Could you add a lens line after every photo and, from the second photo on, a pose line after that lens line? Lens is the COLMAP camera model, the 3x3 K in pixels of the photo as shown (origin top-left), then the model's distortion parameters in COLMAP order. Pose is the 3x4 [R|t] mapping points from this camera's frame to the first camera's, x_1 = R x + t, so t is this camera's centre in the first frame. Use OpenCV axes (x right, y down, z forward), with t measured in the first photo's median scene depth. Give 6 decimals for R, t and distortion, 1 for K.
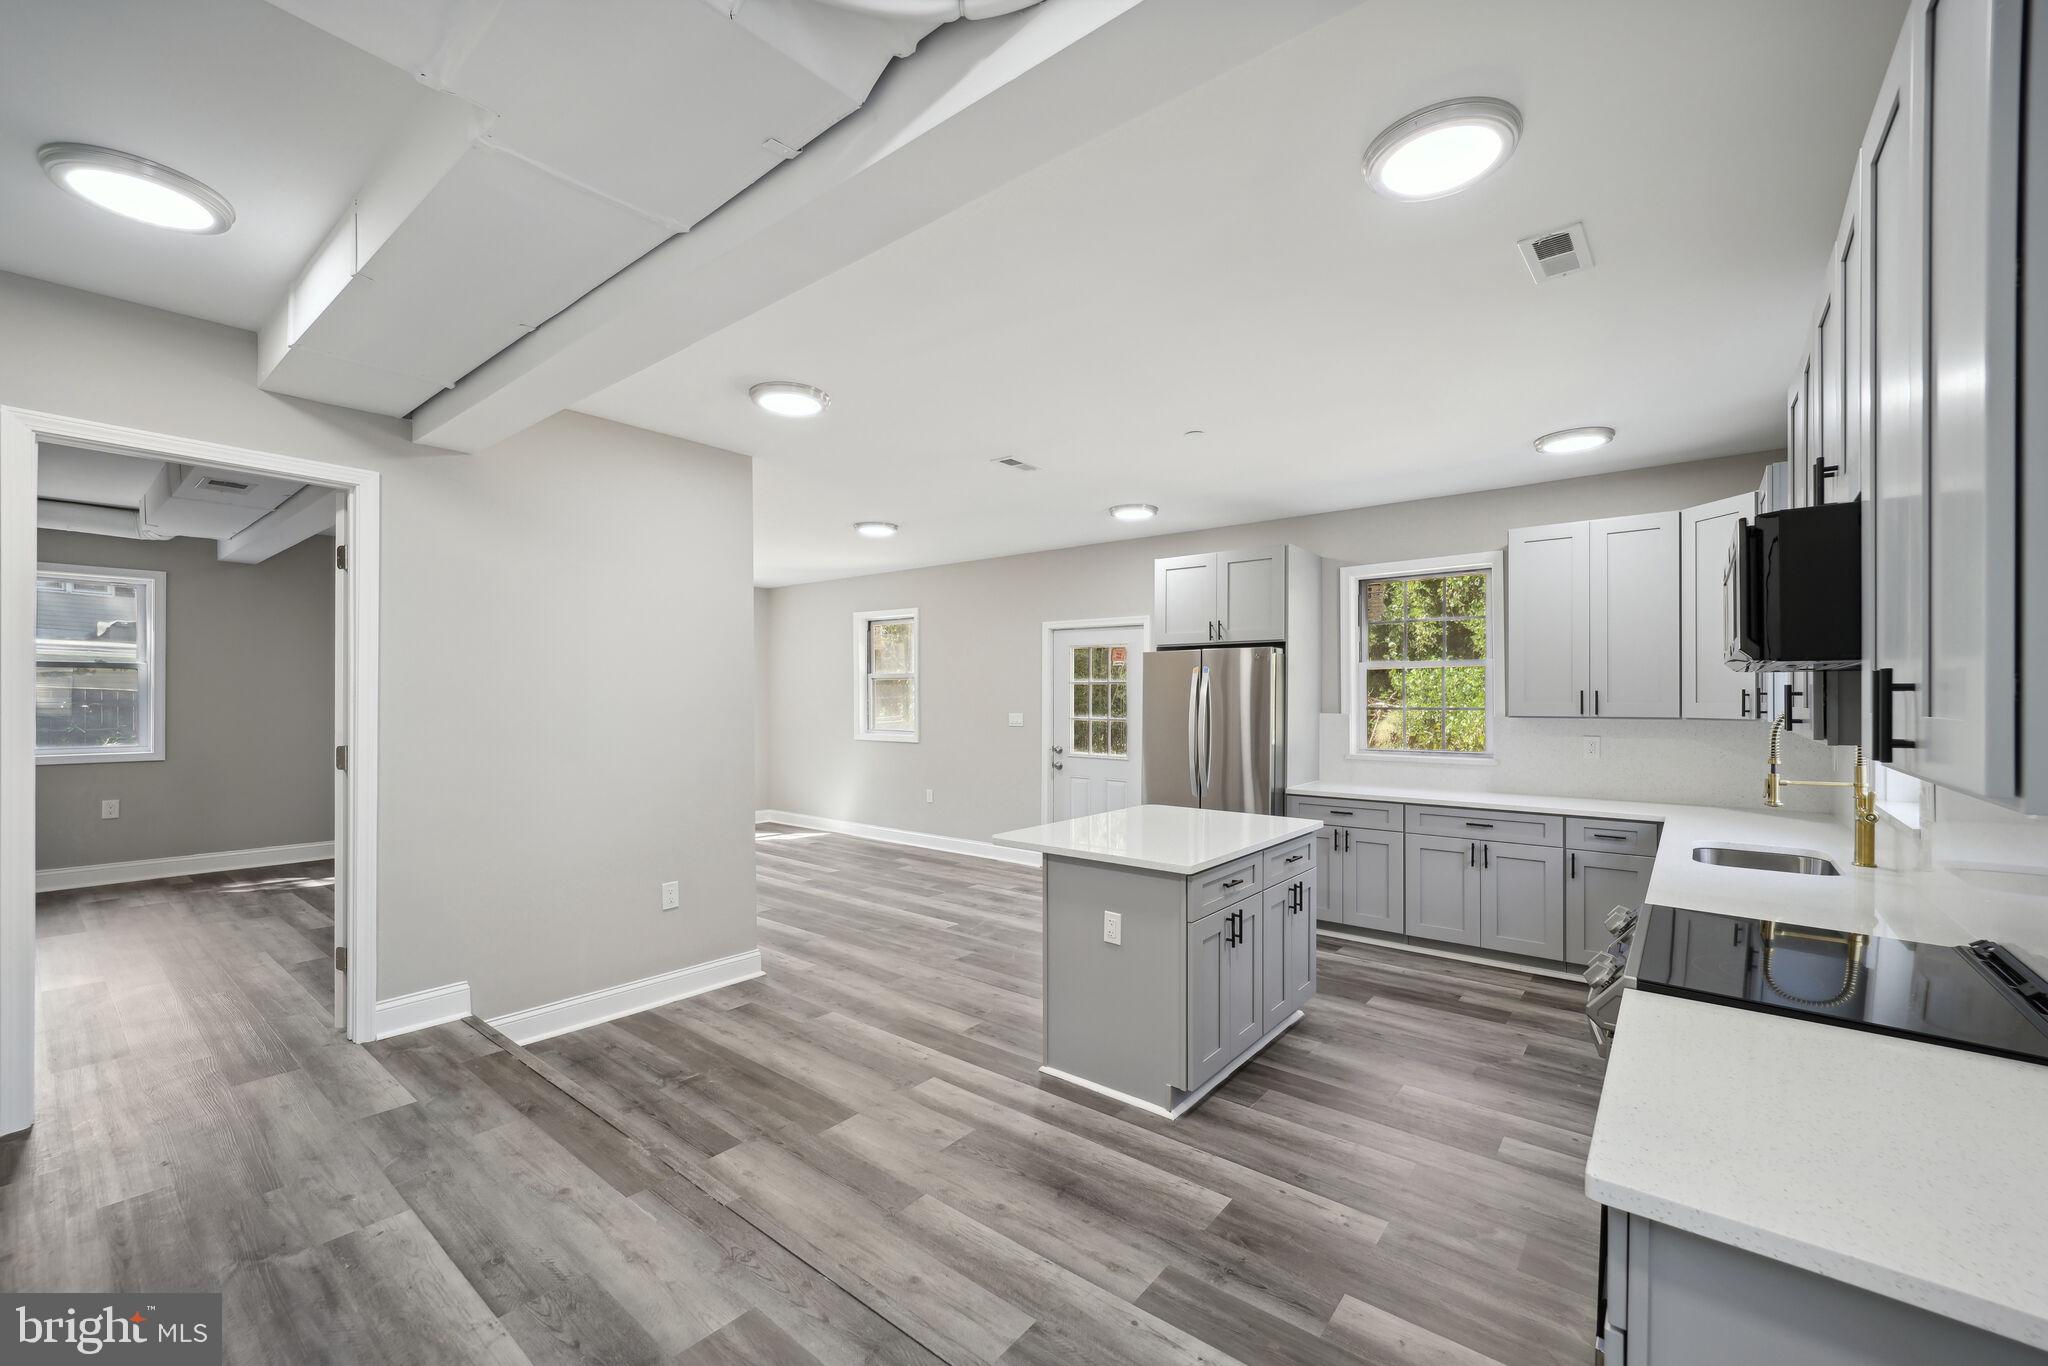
lens RADIAL K [[836.4, 0, 1015.8], [0, 836.4, 691.4], [0, 0, 1]] dist [0.004334, 0.000350]
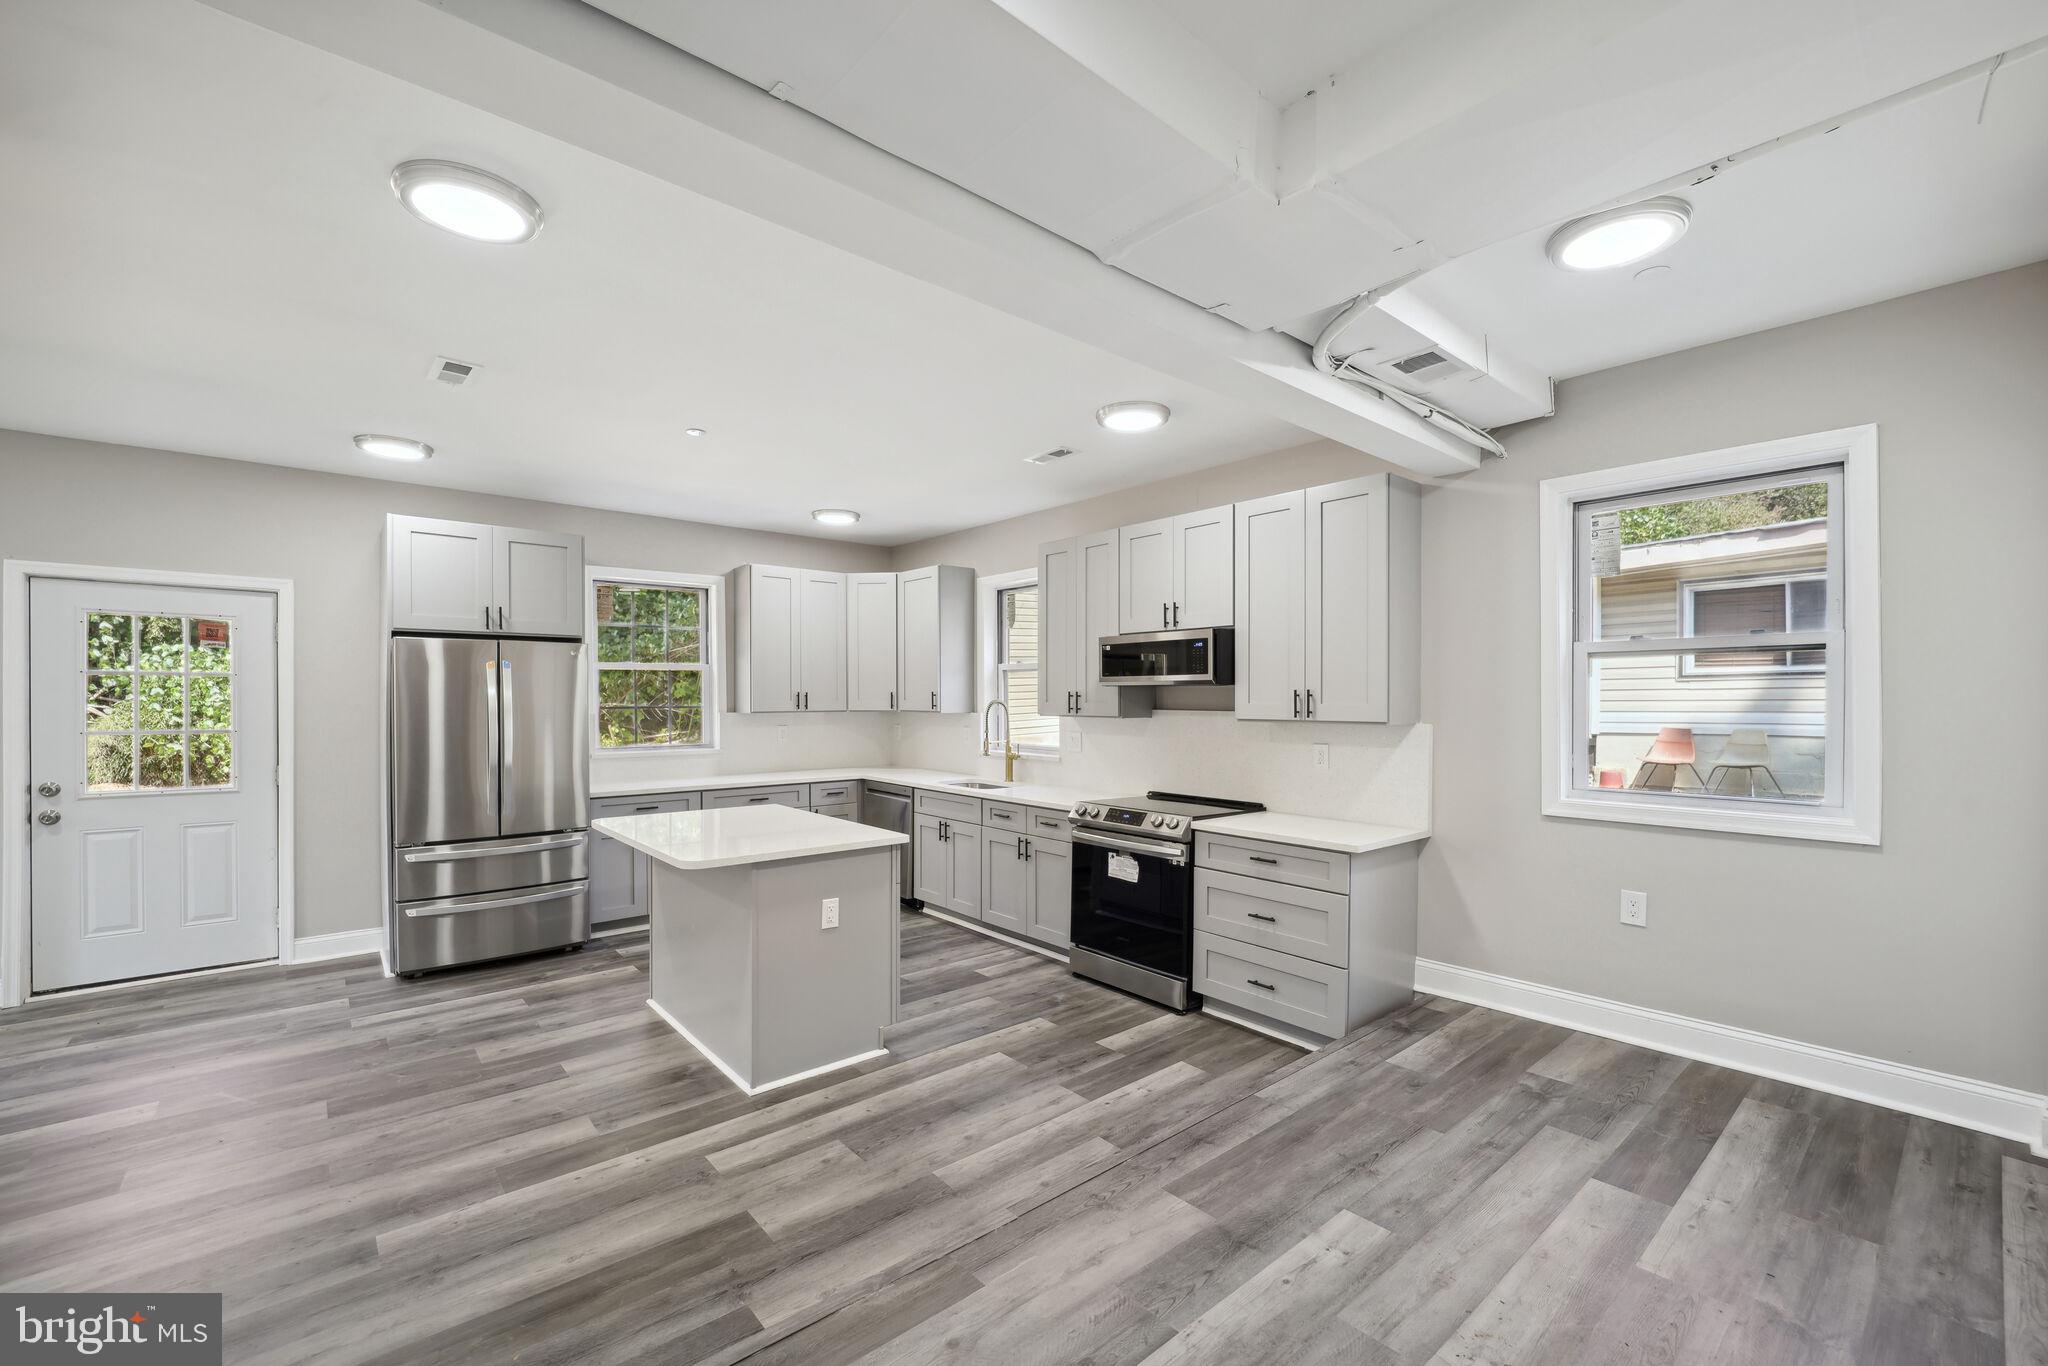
lens RADIAL K [[836.4, 0, 1036.2], [0, 836.4, 704.0], [0, 0, 1]] dist [0.004334, 0.000350]
pose [[0.170859, -0.011141, 0.985233, -0.800890], [-0.007559, 0.999892, 0.012617, -0.002616], [-0.985267, -0.009603, 0.170756, 0.499369]]
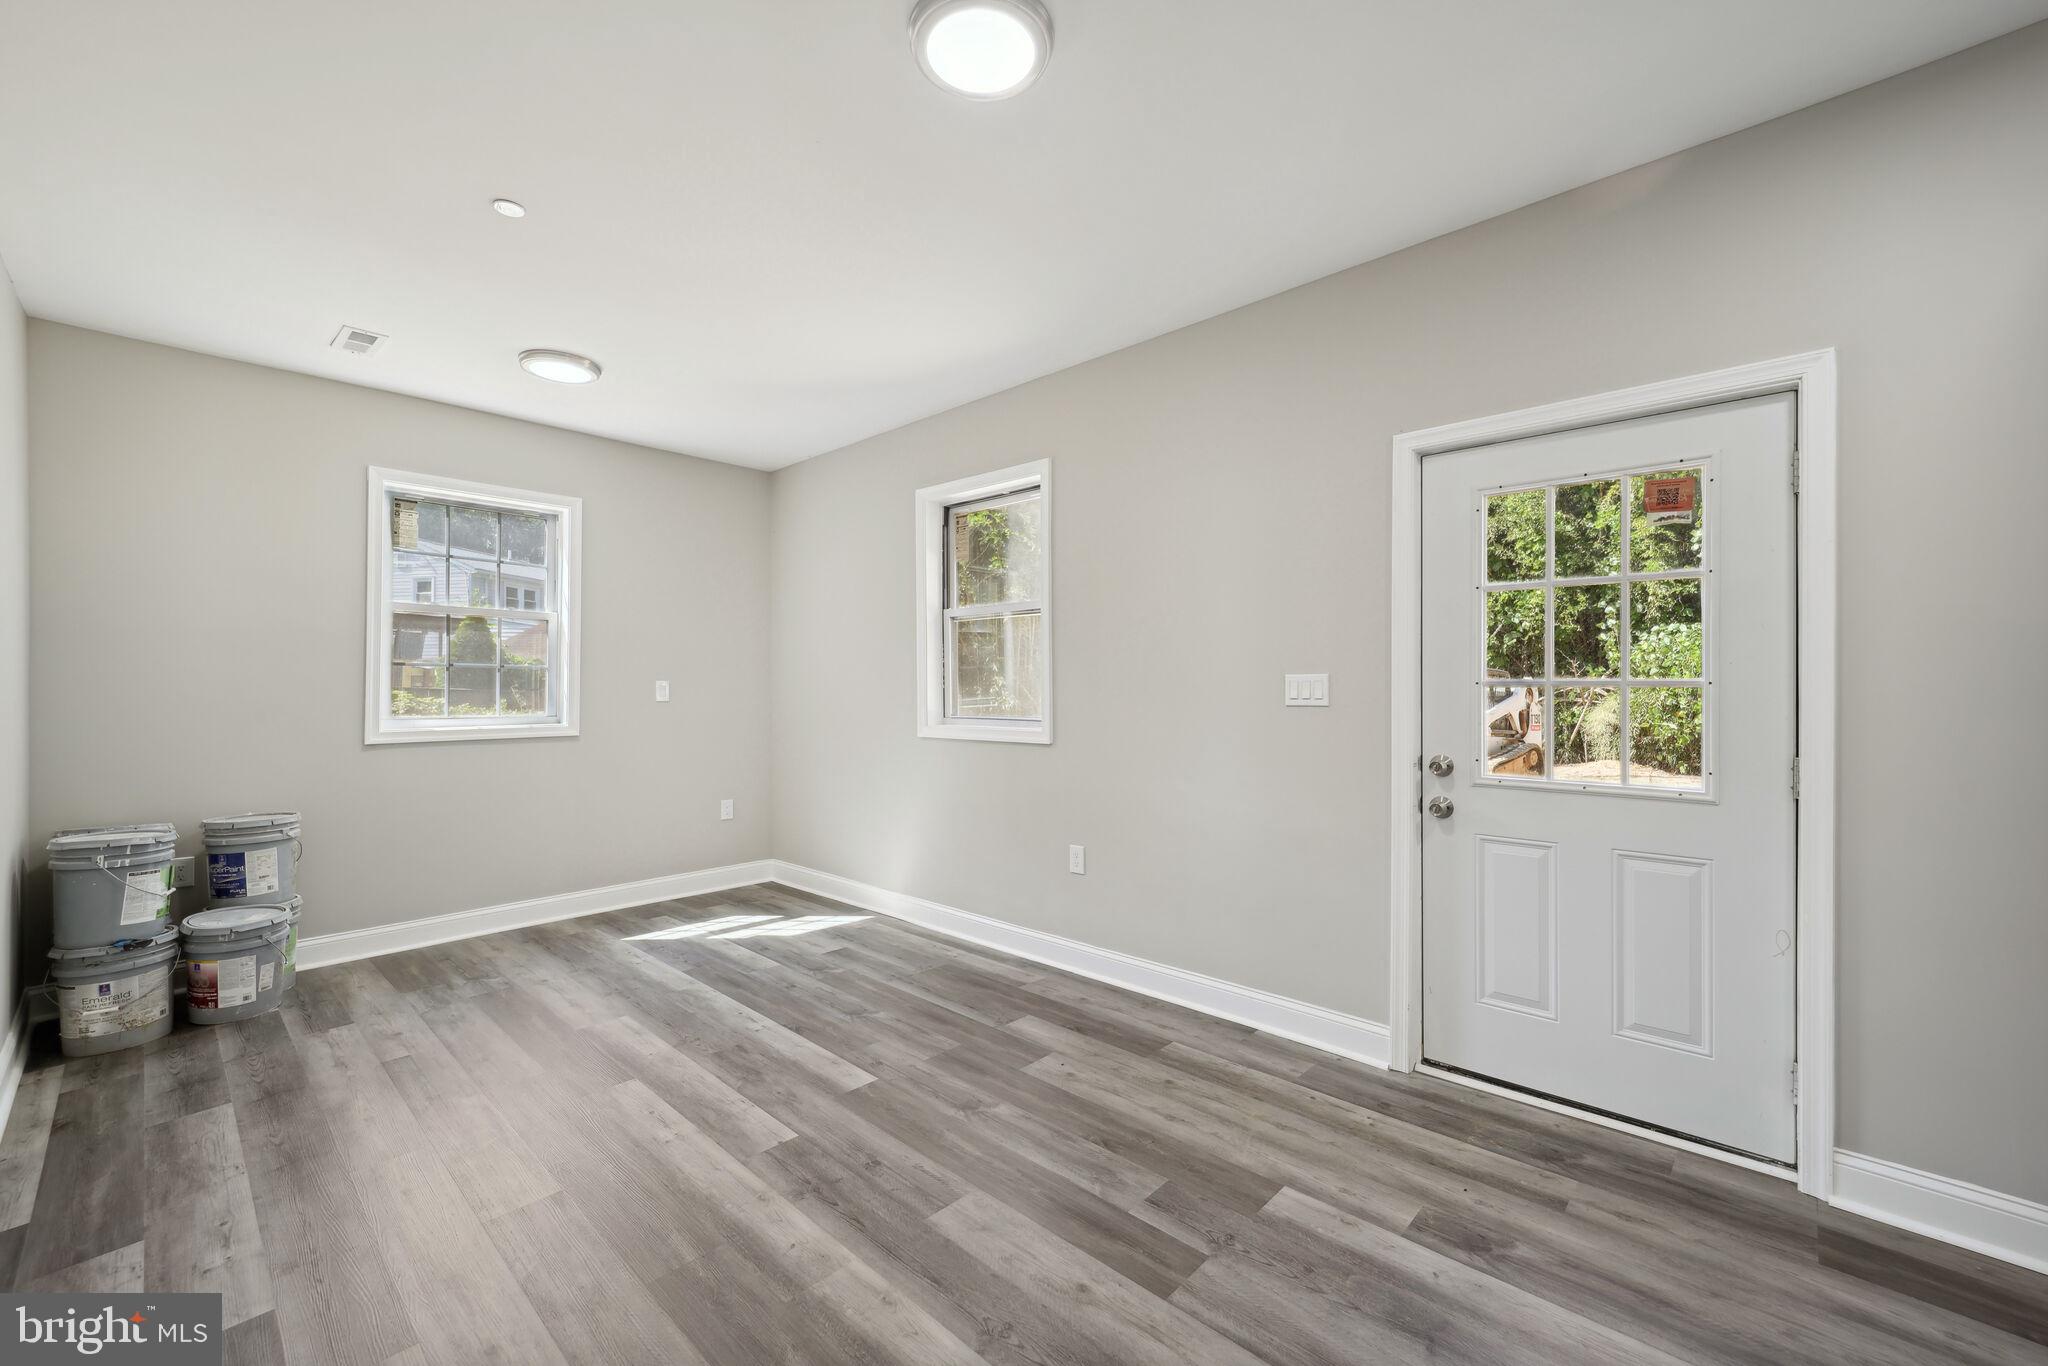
lens RADIAL K [[836.4, 0, 1018.2], [0, 836.4, 679.9], [0, 0, 1]] dist [0.004334, 0.000350]
pose [[0.997517, -0.004528, -0.070277, -0.236628], [0.004343, 0.999987, -0.002779, 0.060081], [0.070289, 0.002467, 0.997524, 1.222937]]
